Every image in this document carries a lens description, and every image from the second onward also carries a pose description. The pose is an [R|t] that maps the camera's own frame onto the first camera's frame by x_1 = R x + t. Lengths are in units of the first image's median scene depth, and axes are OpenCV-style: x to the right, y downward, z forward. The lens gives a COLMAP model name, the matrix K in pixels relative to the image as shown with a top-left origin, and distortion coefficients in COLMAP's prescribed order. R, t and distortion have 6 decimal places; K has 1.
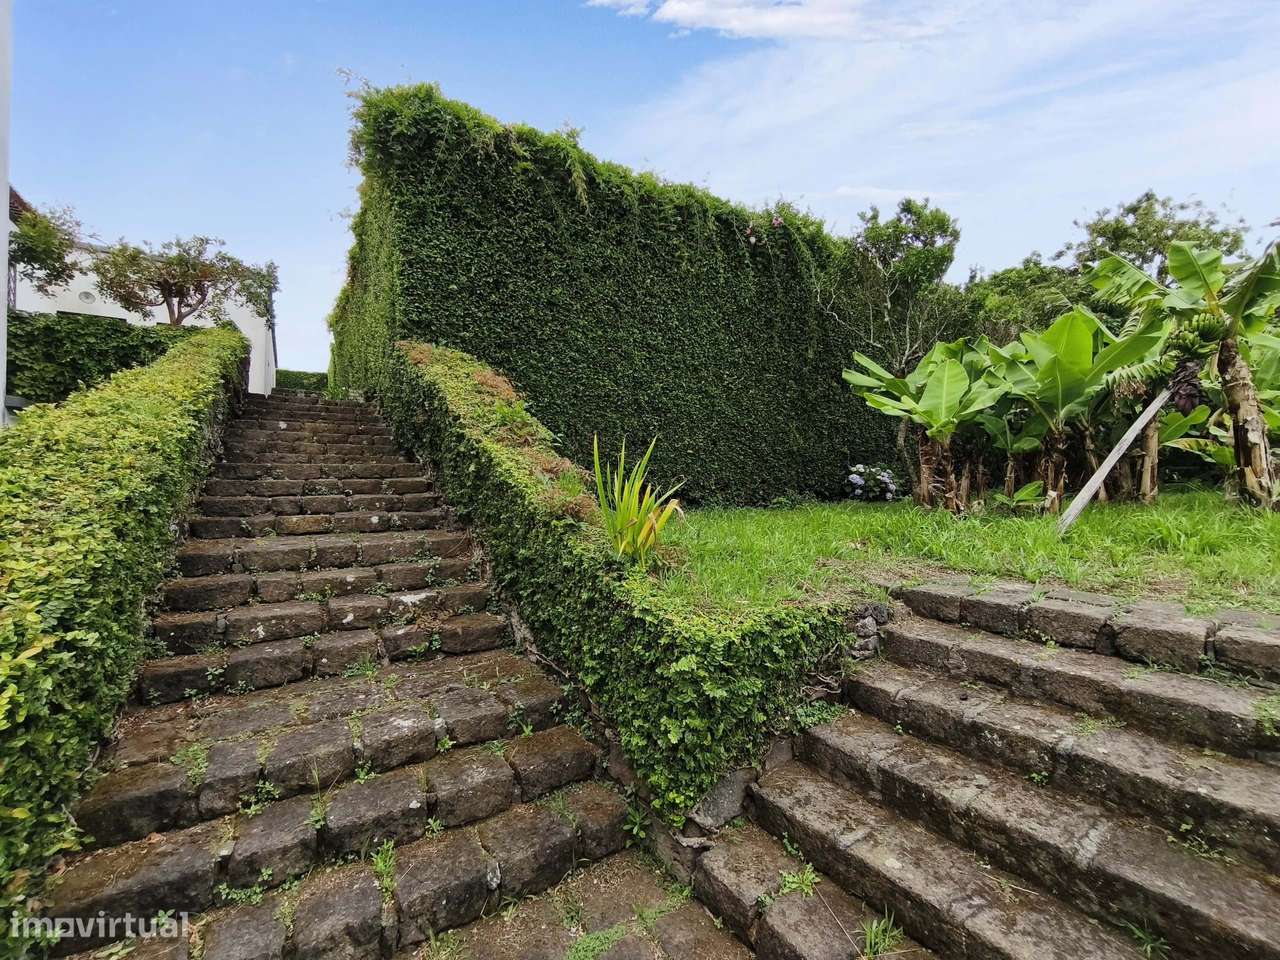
lens RADIAL K [[533.2, 0, 640.0], [0, 533.2, 480.0], [0, 0, 1]] dist [-0.001229, 0.000098]
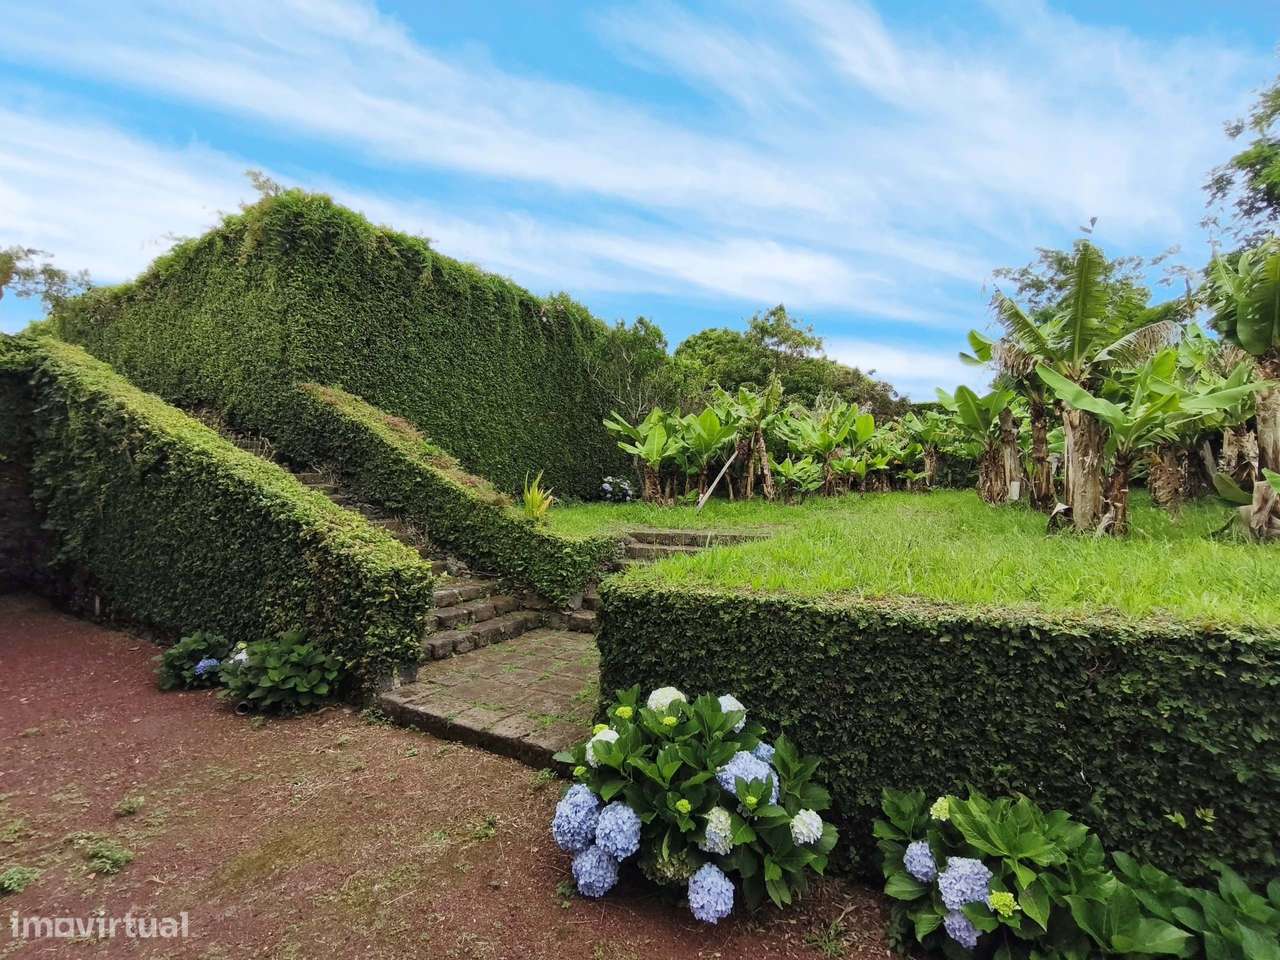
lens RADIAL K [[475.4, 0, 640.0], [0, 475.4, 480.0], [0, 0, 1]] dist [-0.000713, -0.000271]
pose [[0.894740, 0.015305, 0.446324, -0.227527], [-0.009384, 0.999836, -0.015473, -0.003093], [-0.446488, 0.009656, 0.894738, -0.476510]]
